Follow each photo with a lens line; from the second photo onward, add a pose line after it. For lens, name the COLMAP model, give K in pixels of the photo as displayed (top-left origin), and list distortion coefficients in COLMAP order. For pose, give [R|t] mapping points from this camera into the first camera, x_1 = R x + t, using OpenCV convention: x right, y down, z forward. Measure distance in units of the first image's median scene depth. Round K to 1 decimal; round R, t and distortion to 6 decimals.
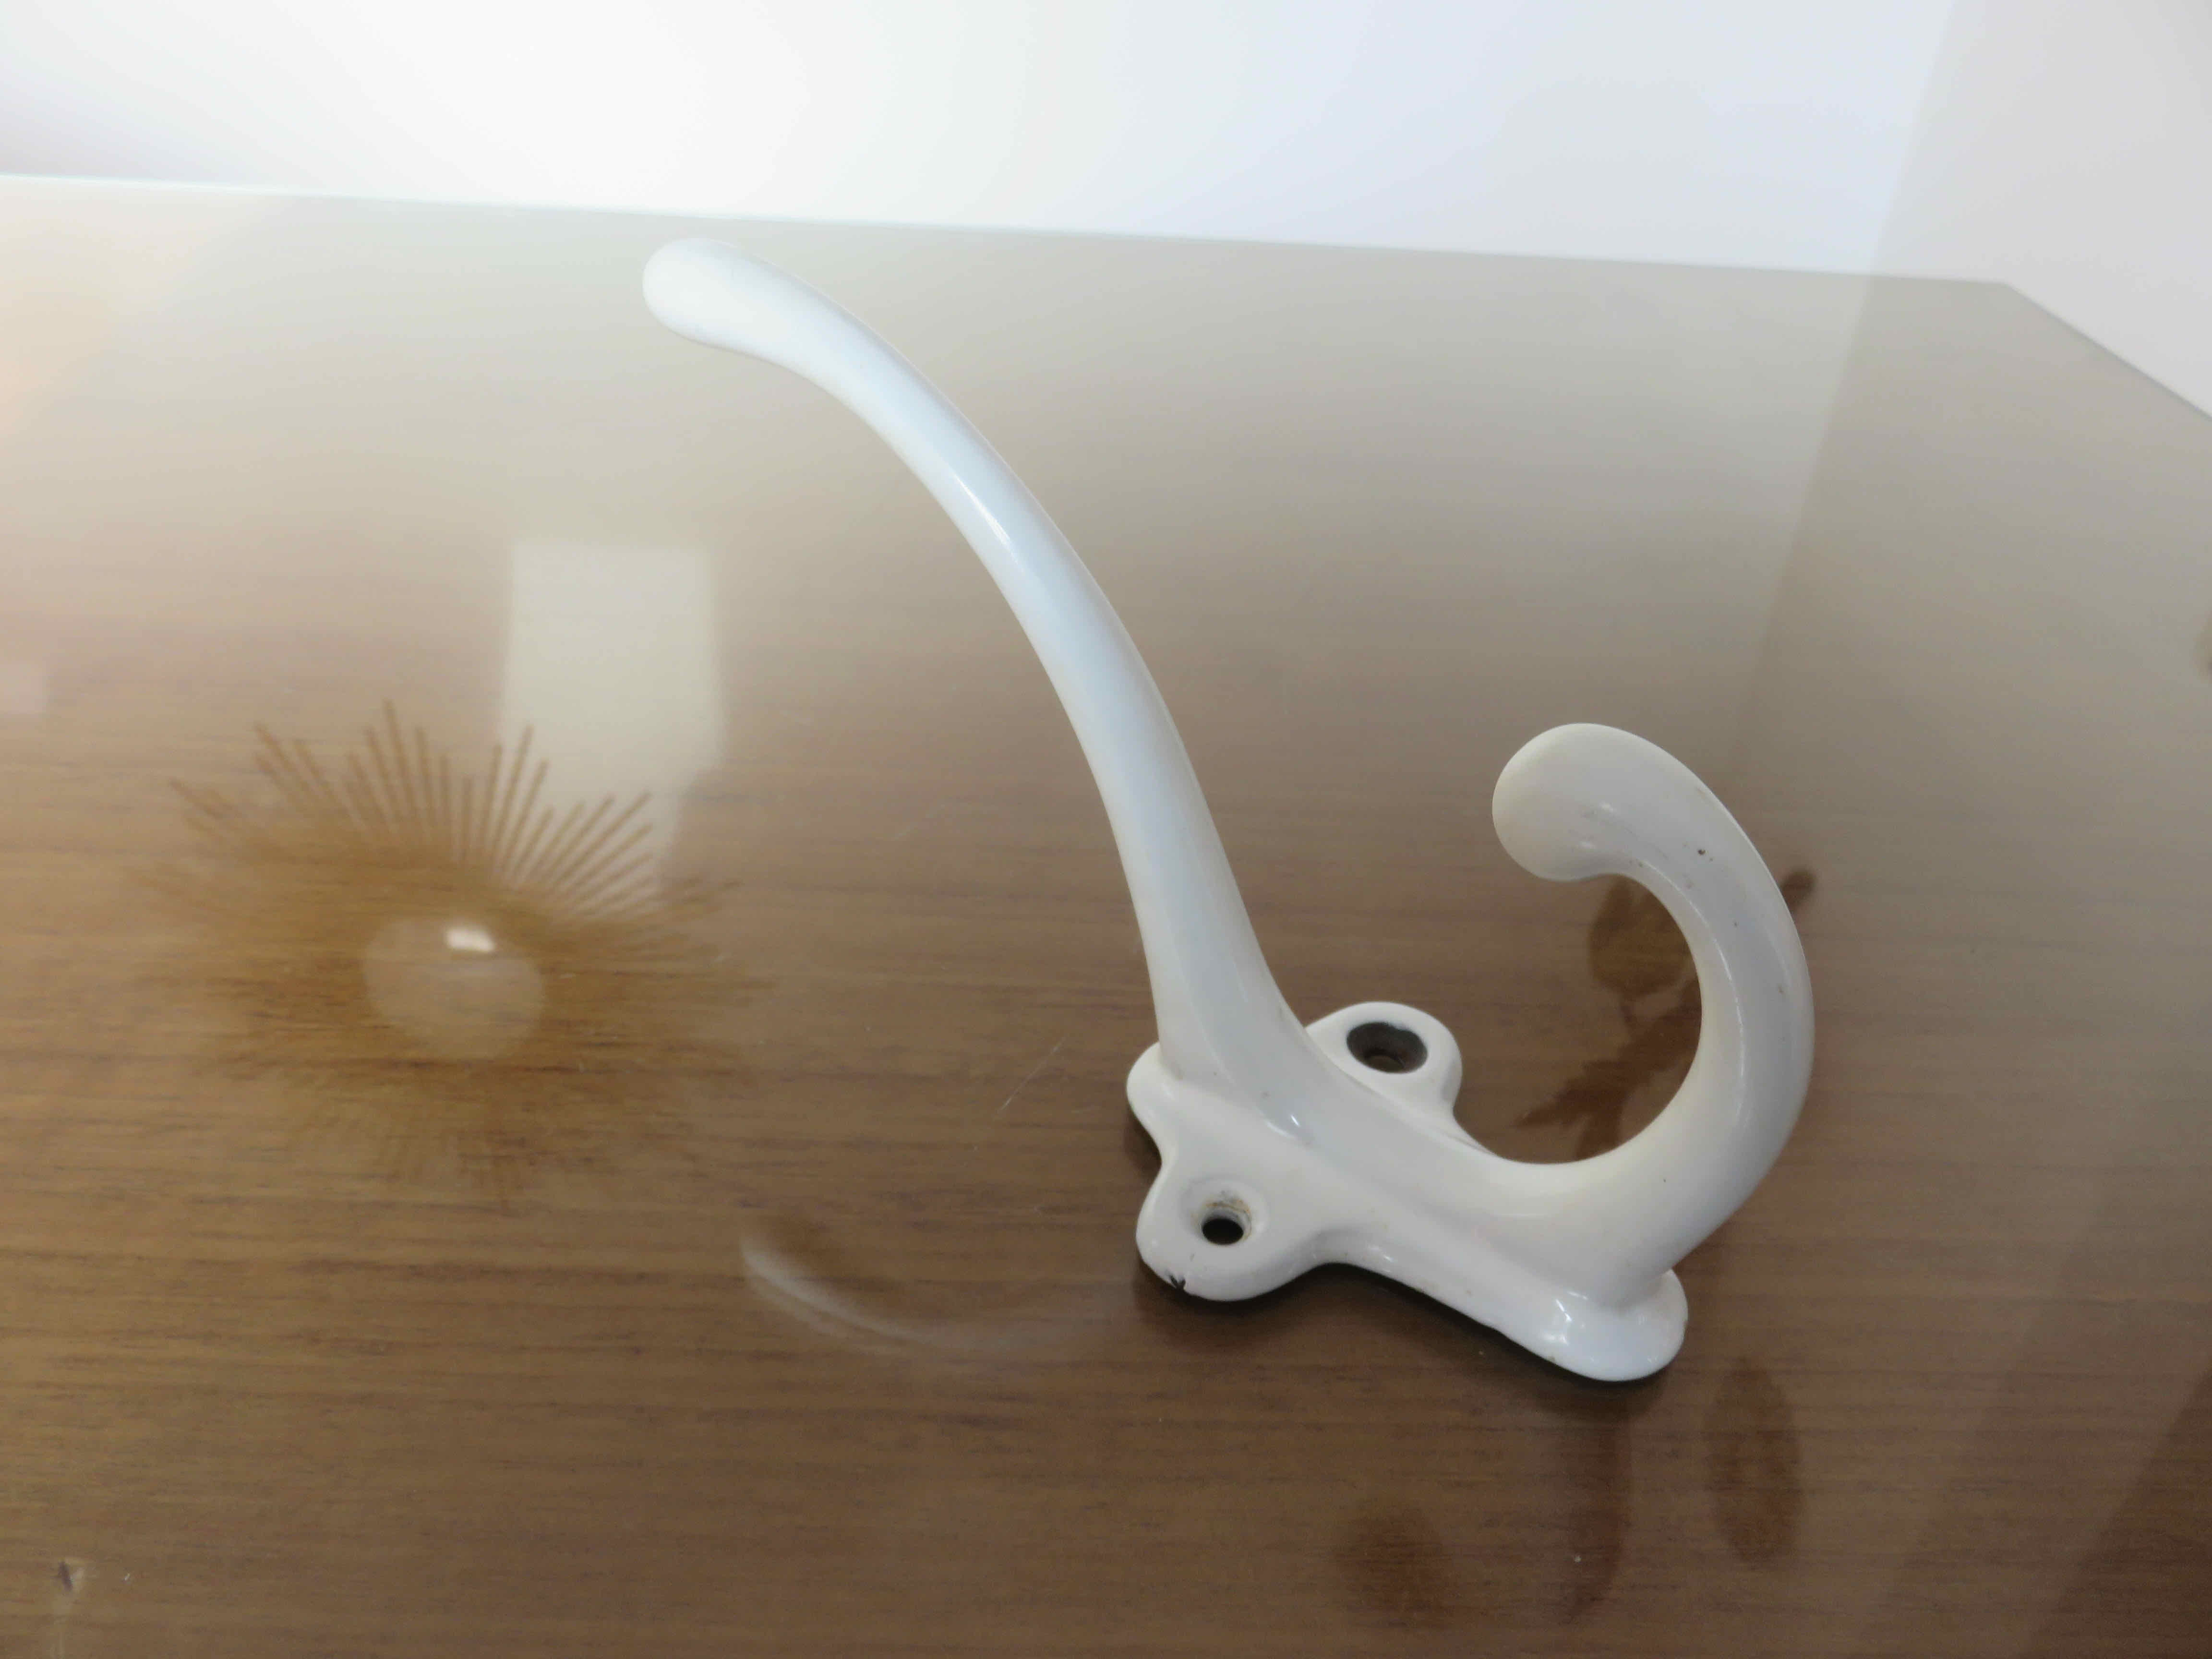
lens RADIAL K [[1663.9, 0, 1106.0], [0, 1663.9, 829.5], [0, 0, 1]] dist [-0.003967, -0.003286]
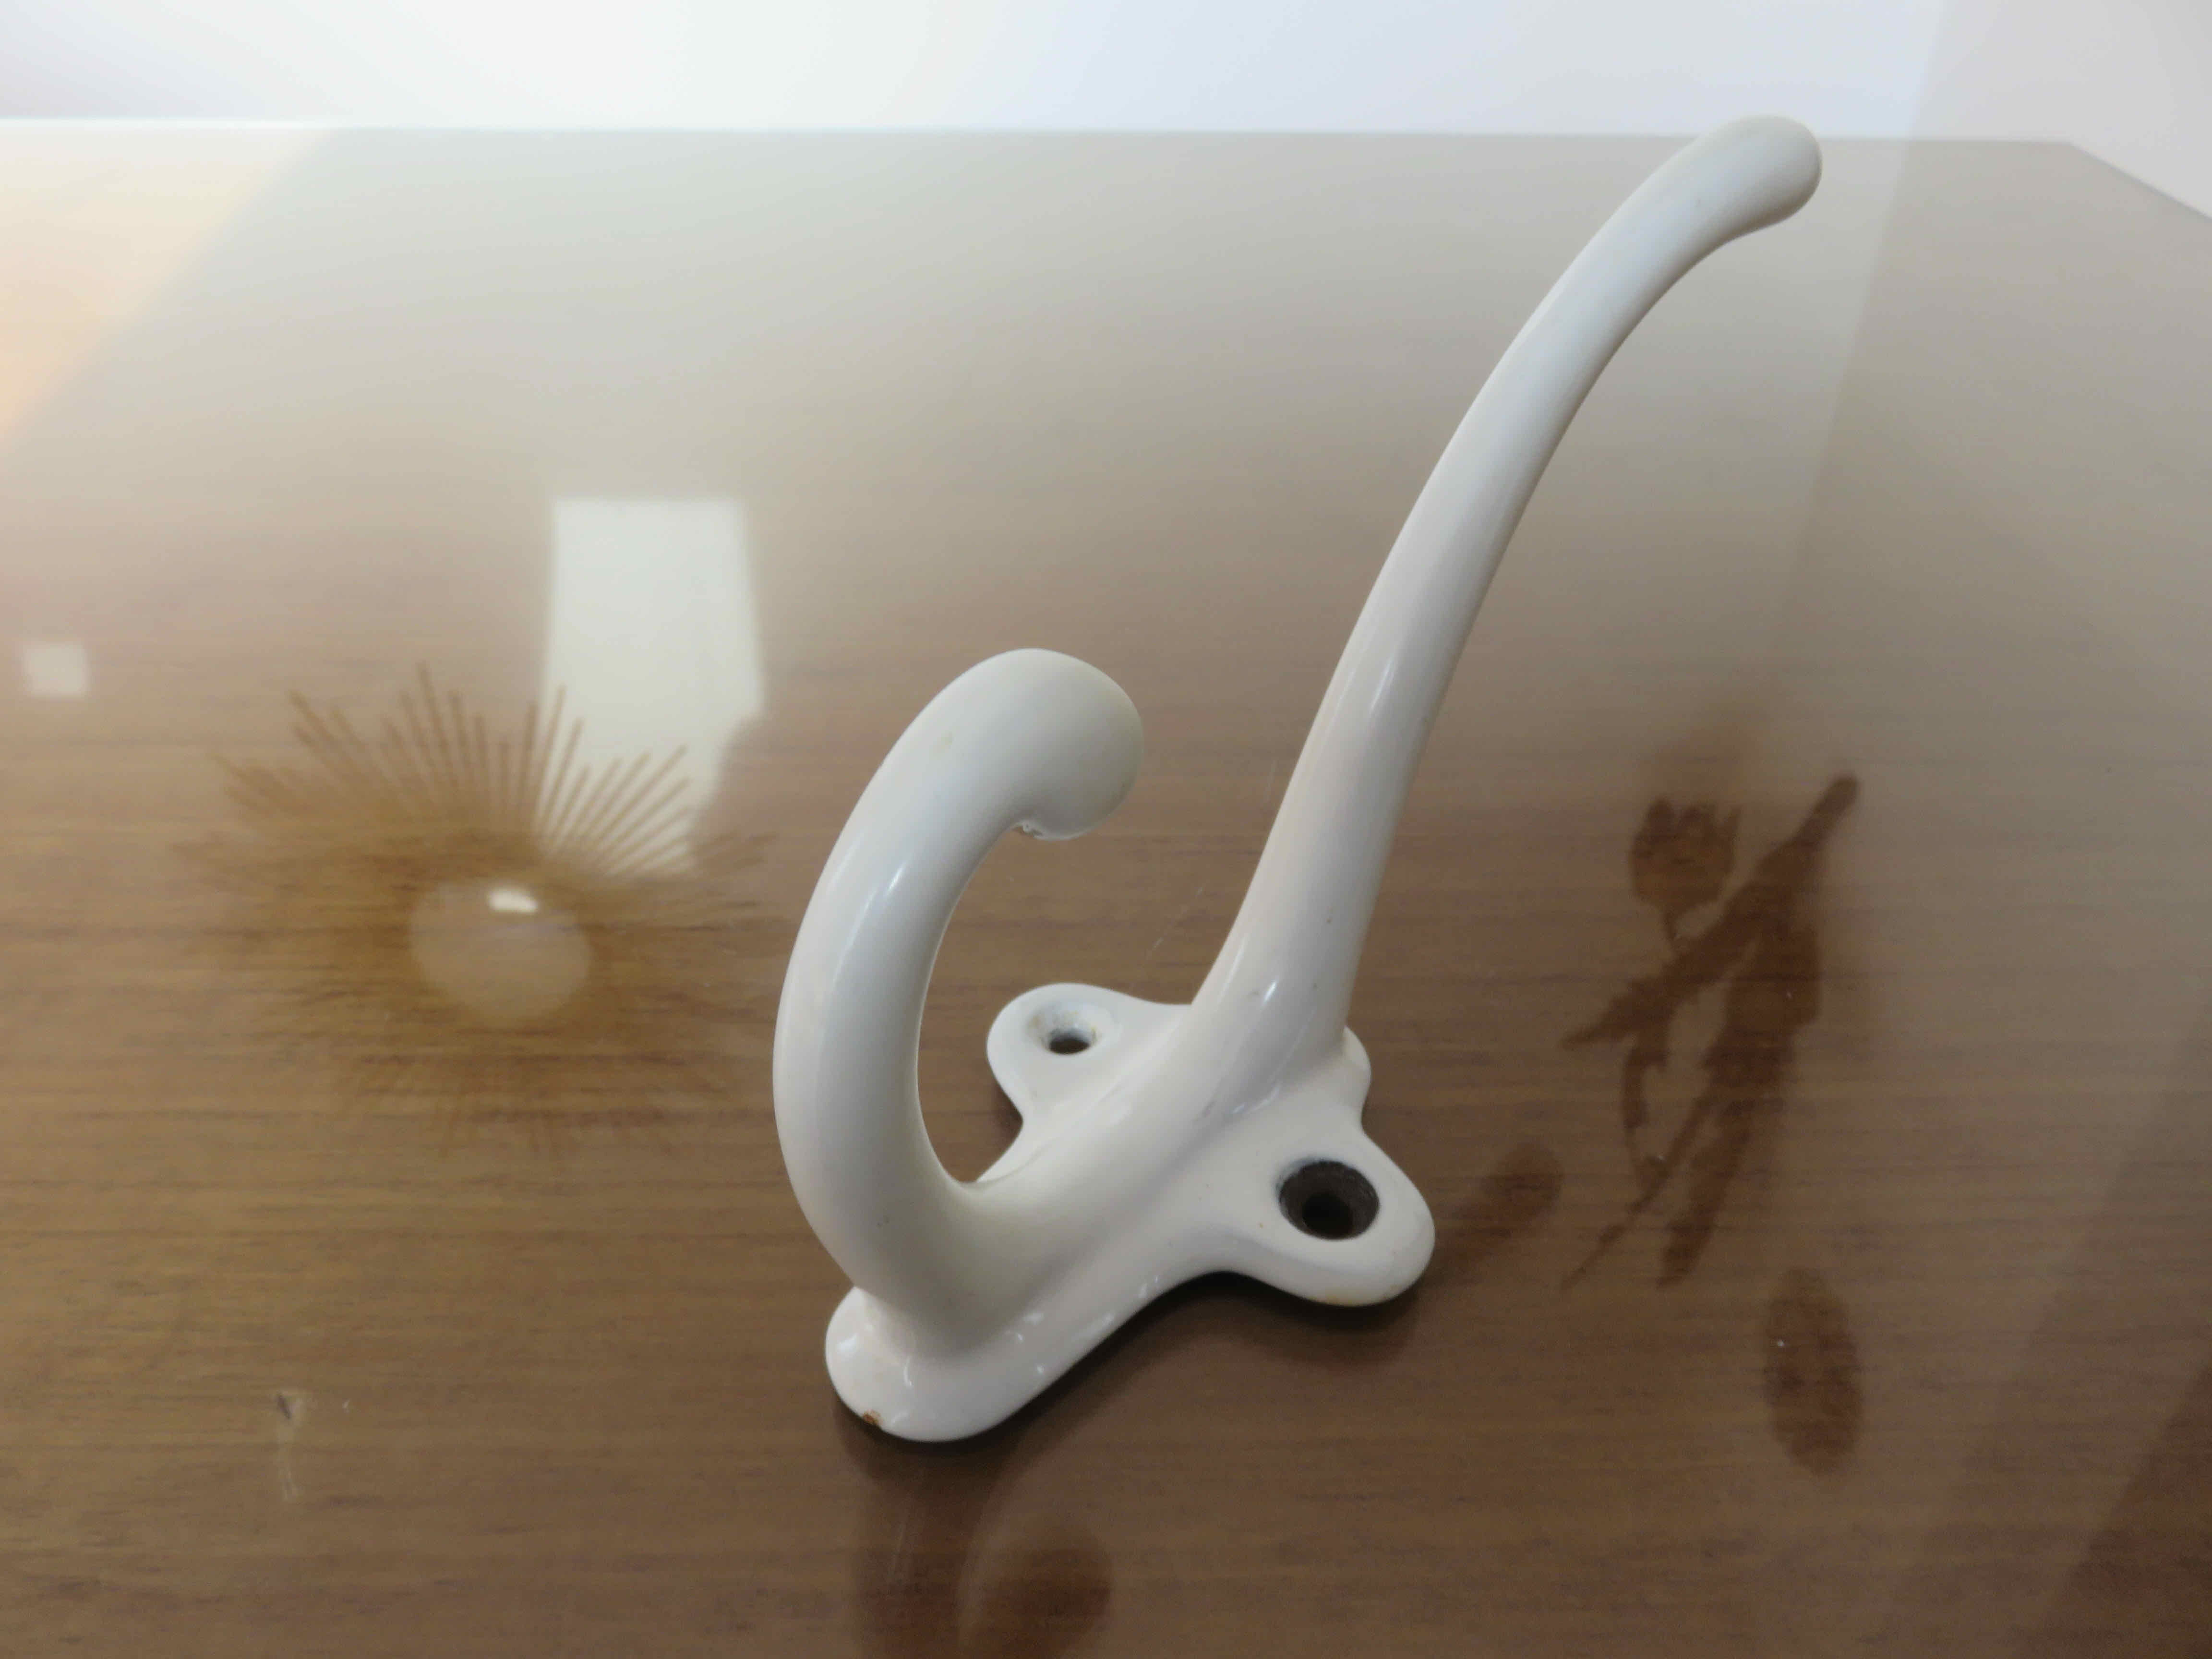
lens RADIAL K [[1663.9, 0, 1106.0], [0, 1663.9, 829.5], [0, 0, 1]] dist [-0.003967, -0.003286]
pose [[0.999140, -0.039362, -0.013040, -0.083676], [0.039717, 0.998814, 0.028180, 0.075244], [0.011915, -0.028674, 0.999518, 0.004749]]
